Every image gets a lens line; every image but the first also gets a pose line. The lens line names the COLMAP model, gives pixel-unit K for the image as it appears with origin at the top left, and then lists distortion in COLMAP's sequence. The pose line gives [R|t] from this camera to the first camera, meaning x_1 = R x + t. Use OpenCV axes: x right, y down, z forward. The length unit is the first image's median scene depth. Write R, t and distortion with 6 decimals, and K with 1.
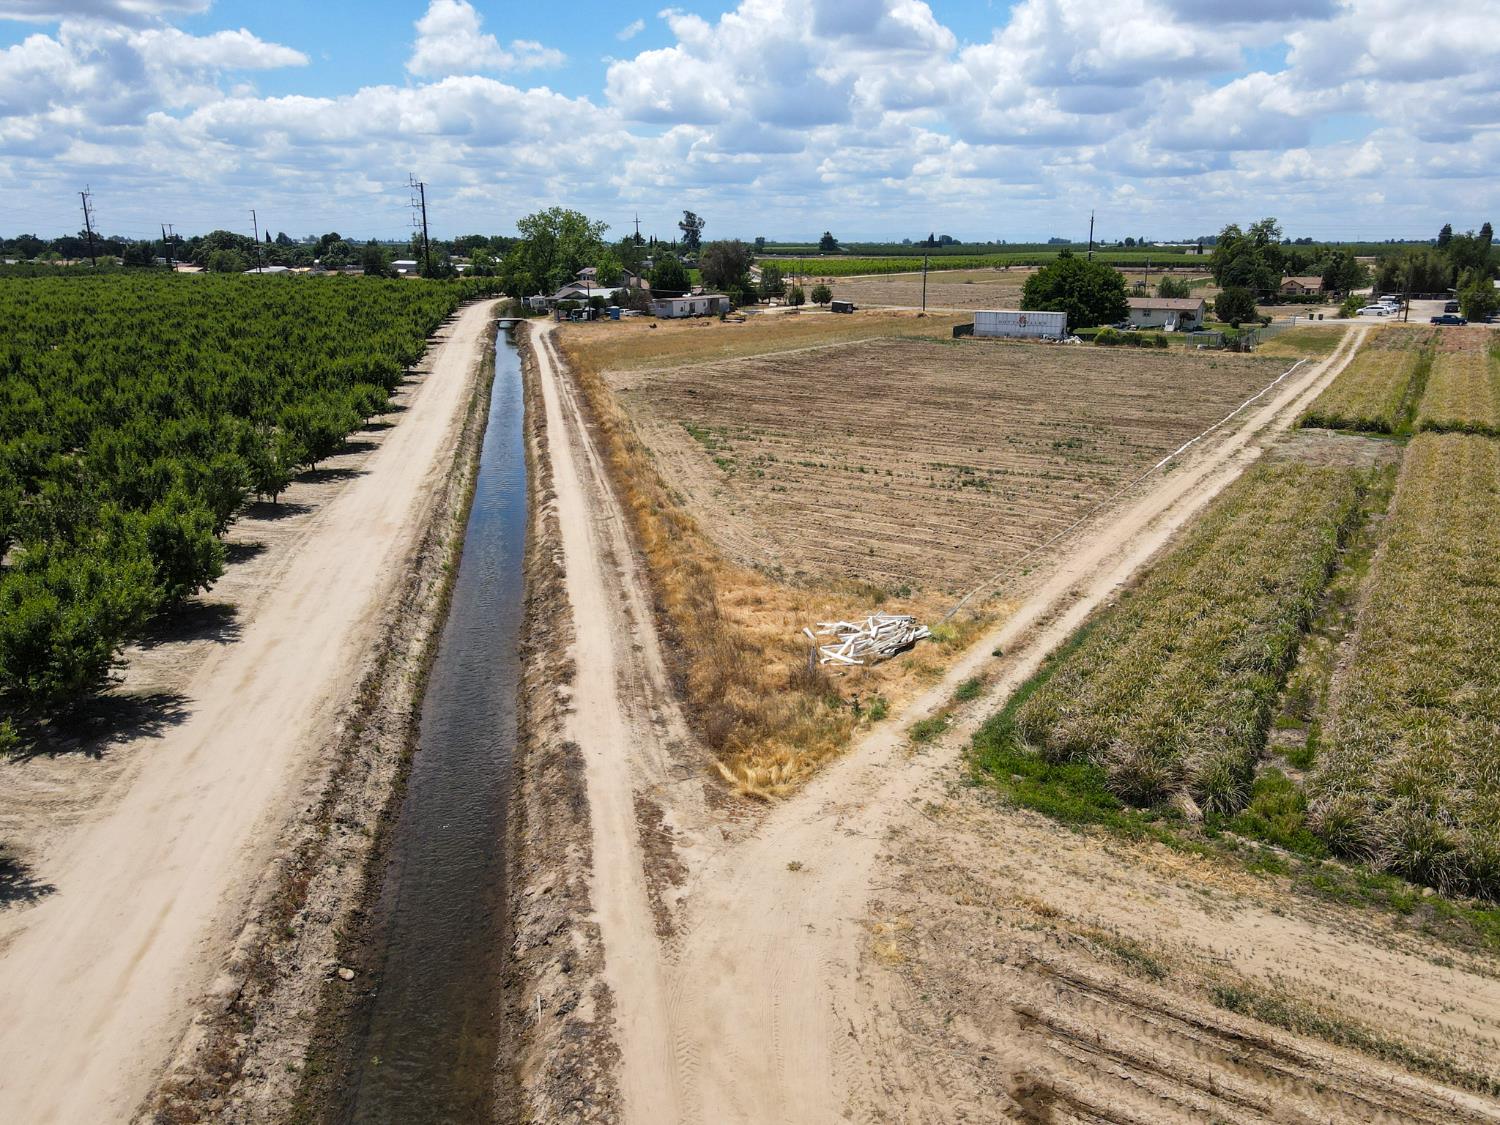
lens RADIAL K [[1121.8, 0, 750.0], [0, 1121.8, 562.5], [0, 0, 1]] dist [0.009021, 0.003593]
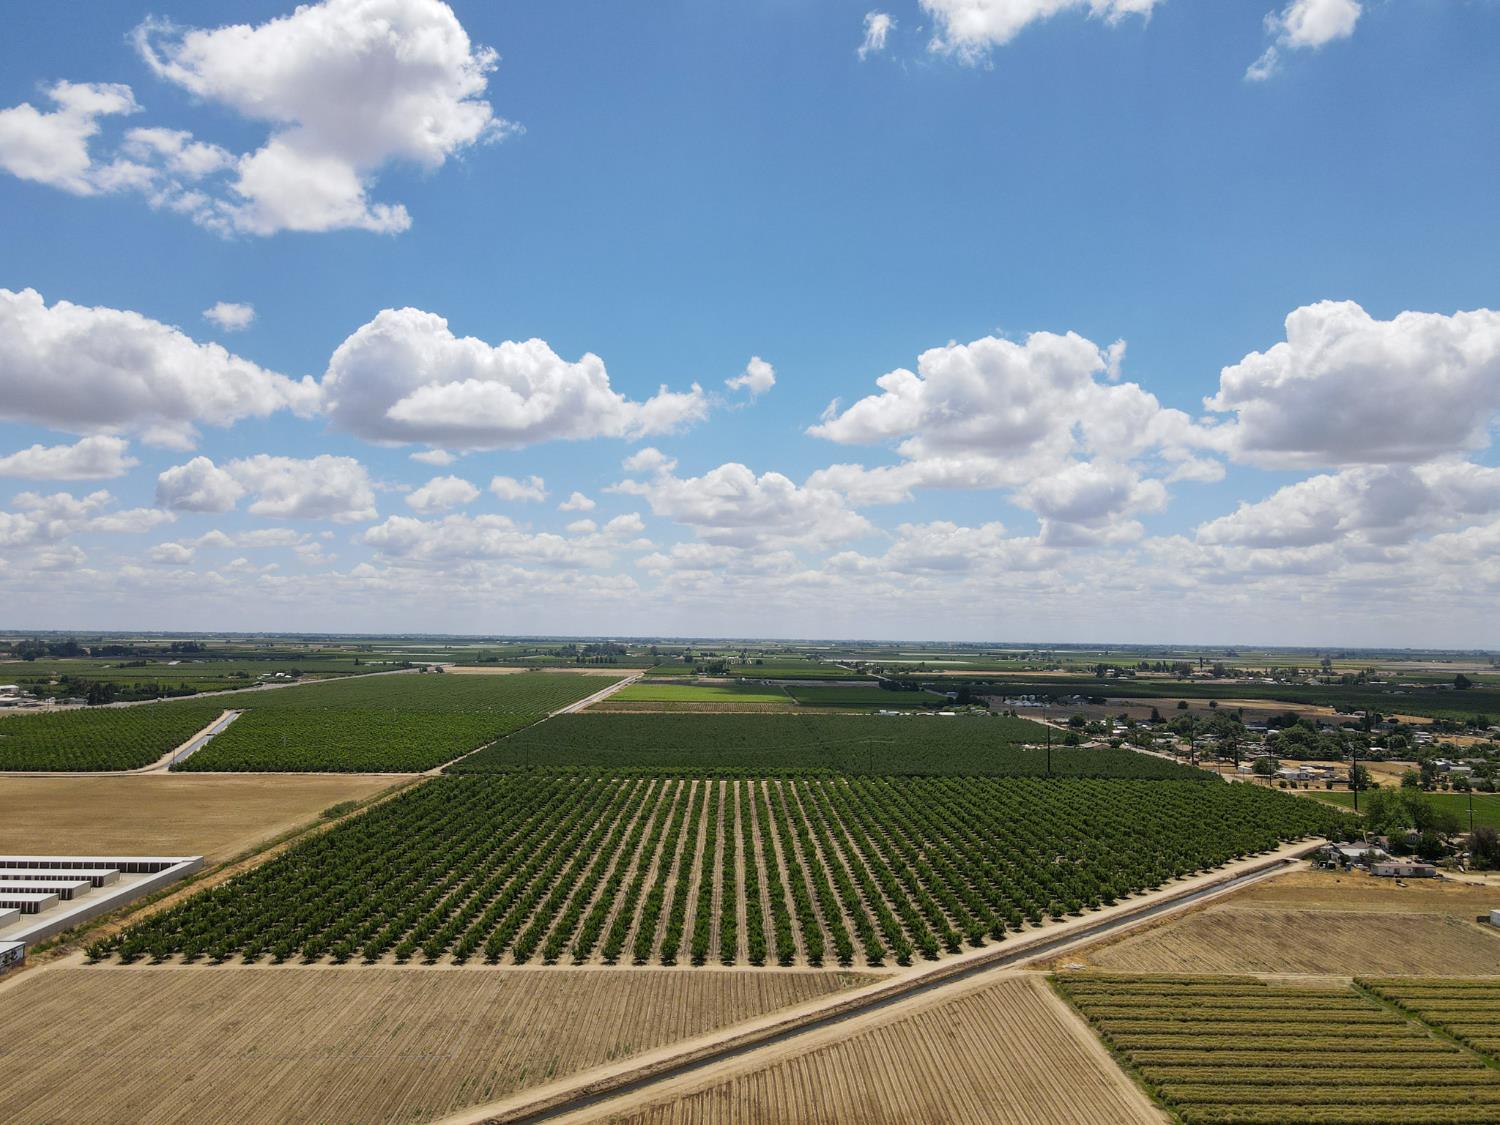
lens RADIAL K [[1121.8, 0, 750.0], [0, 1121.8, 562.5], [0, 0, 1]] dist [0.009021, 0.003593]
pose [[0.535443, -0.051687, -0.842989, 5.529049], [-0.238820, 0.948124, -0.209825, -0.395999], [0.810103, 0.313671, 0.495322, -5.280997]]
